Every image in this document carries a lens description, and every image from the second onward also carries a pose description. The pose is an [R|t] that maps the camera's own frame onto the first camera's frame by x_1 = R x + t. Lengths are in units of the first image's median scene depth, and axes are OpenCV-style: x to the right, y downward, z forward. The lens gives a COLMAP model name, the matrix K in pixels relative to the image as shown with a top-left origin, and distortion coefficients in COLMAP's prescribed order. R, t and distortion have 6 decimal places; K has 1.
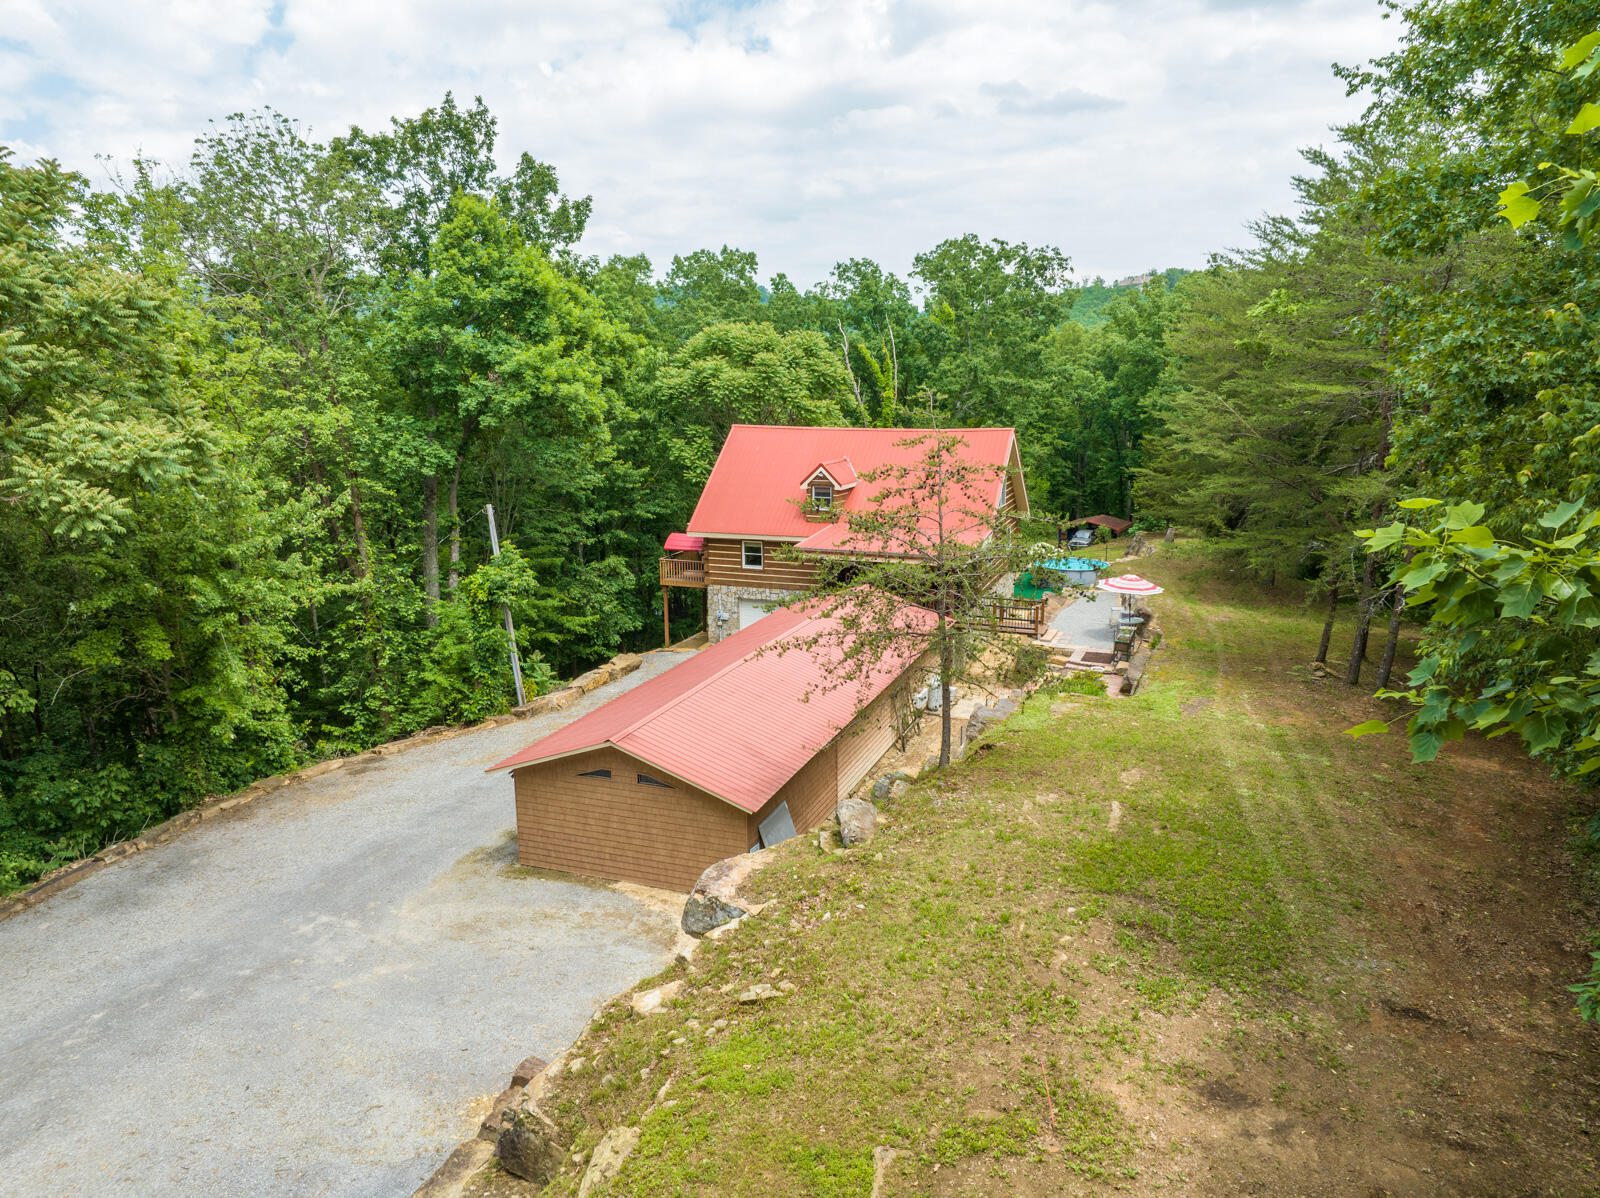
lens RADIAL K [[1129.2, 0, 803.9], [0, 1129.2, 598.1], [0, 0, 1]] dist [-0.052080, 0.020878]
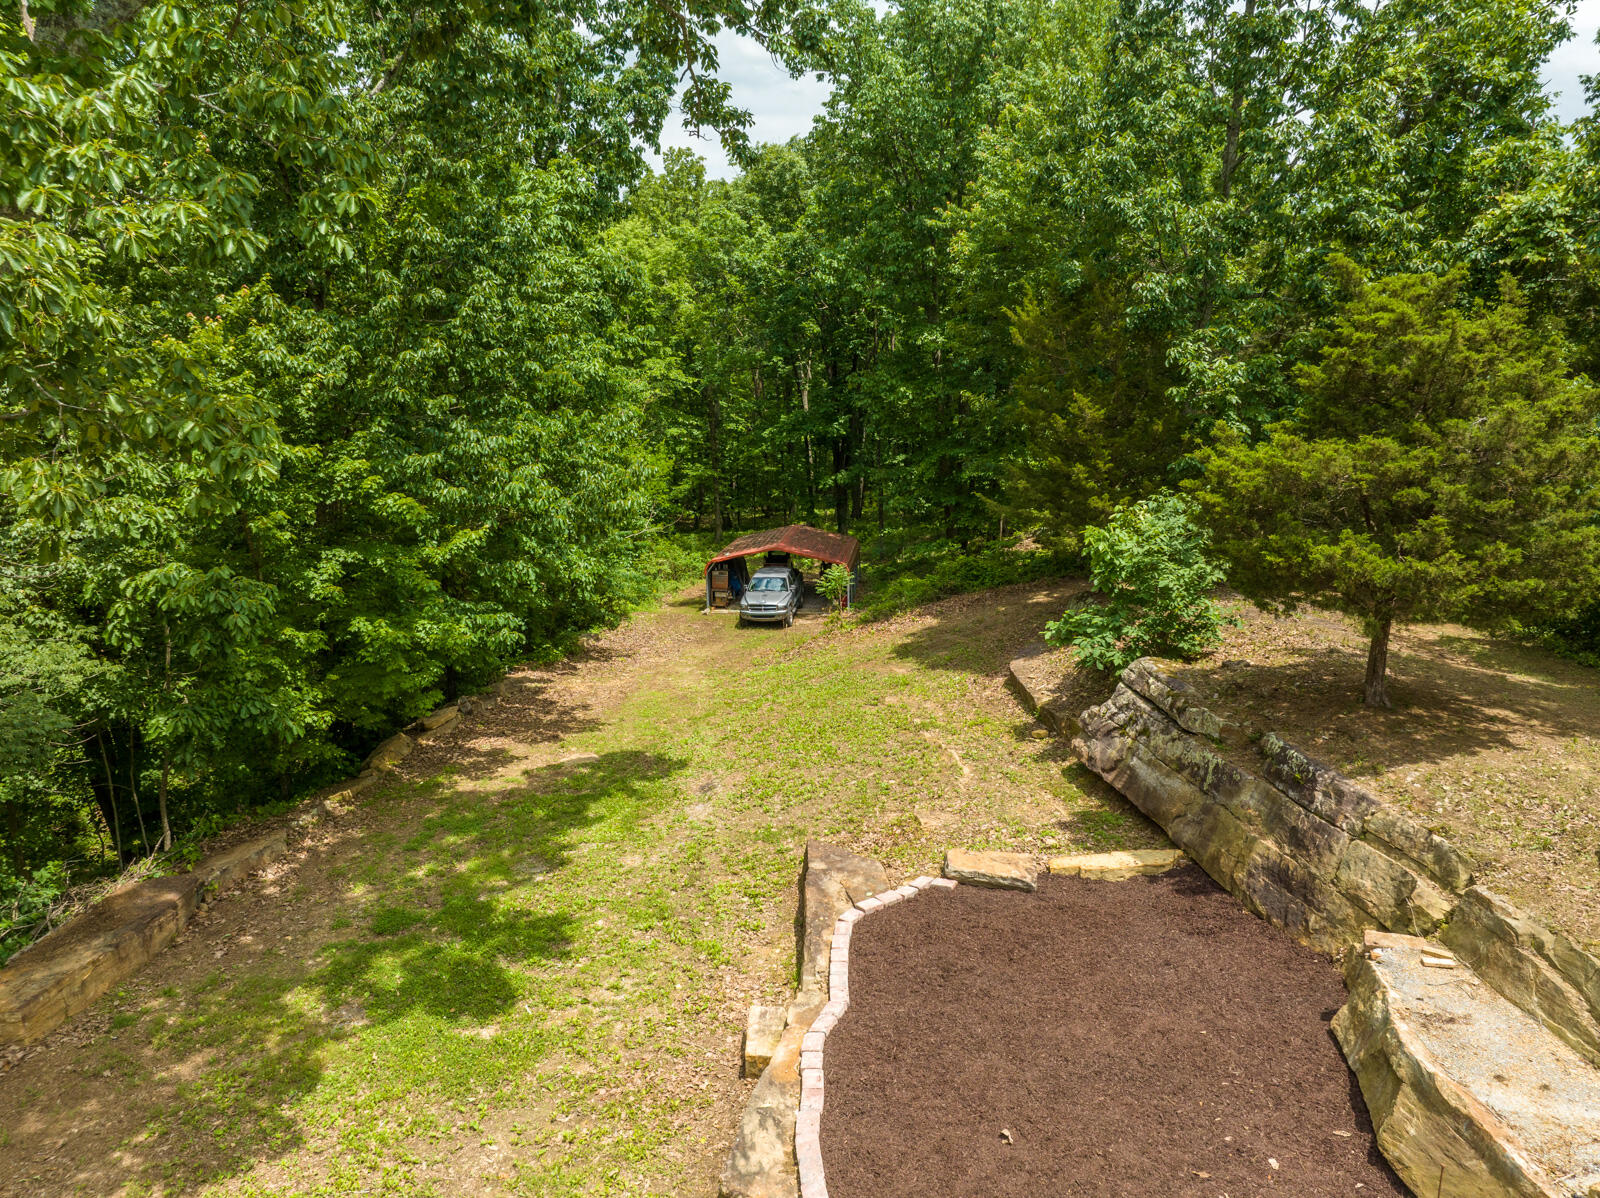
lens RADIAL K [[1129.2, 0, 798.4], [0, 1129.2, 601.6], [0, 0, 1]] dist [-0.052080, 0.020878]
pose [[0.934977, -0.078843, 0.345835, 0.232991], [0.069428, 0.996803, 0.039550, -0.133971], [-0.347847, -0.012967, 0.937462, 1.243107]]
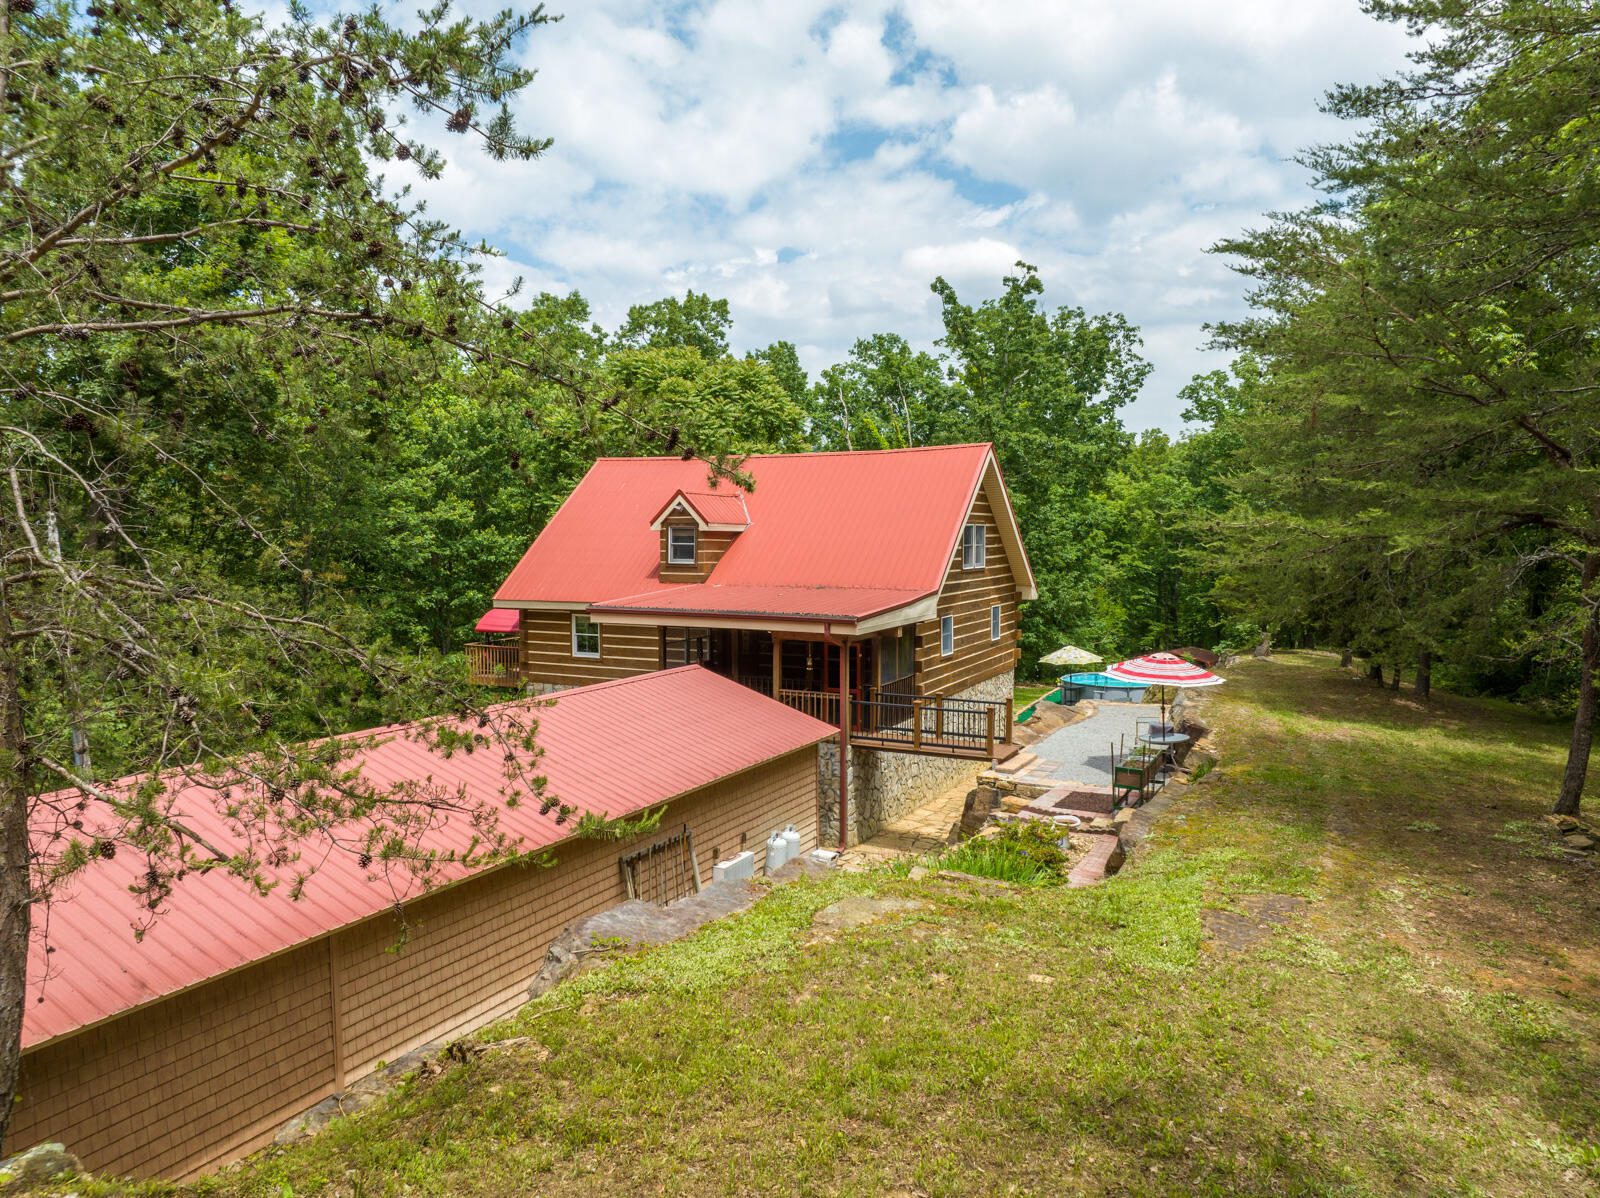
lens RADIAL K [[1129.2, 0, 796.9], [0, 1129.2, 600.6], [0, 0, 1]] dist [-0.052080, 0.020878]
pose [[0.994691, 0.010956, -0.102318, 0.138209], [-0.025230, 0.989931, -0.139281, 0.028370], [0.099762, 0.141123, 0.984953, 0.359280]]
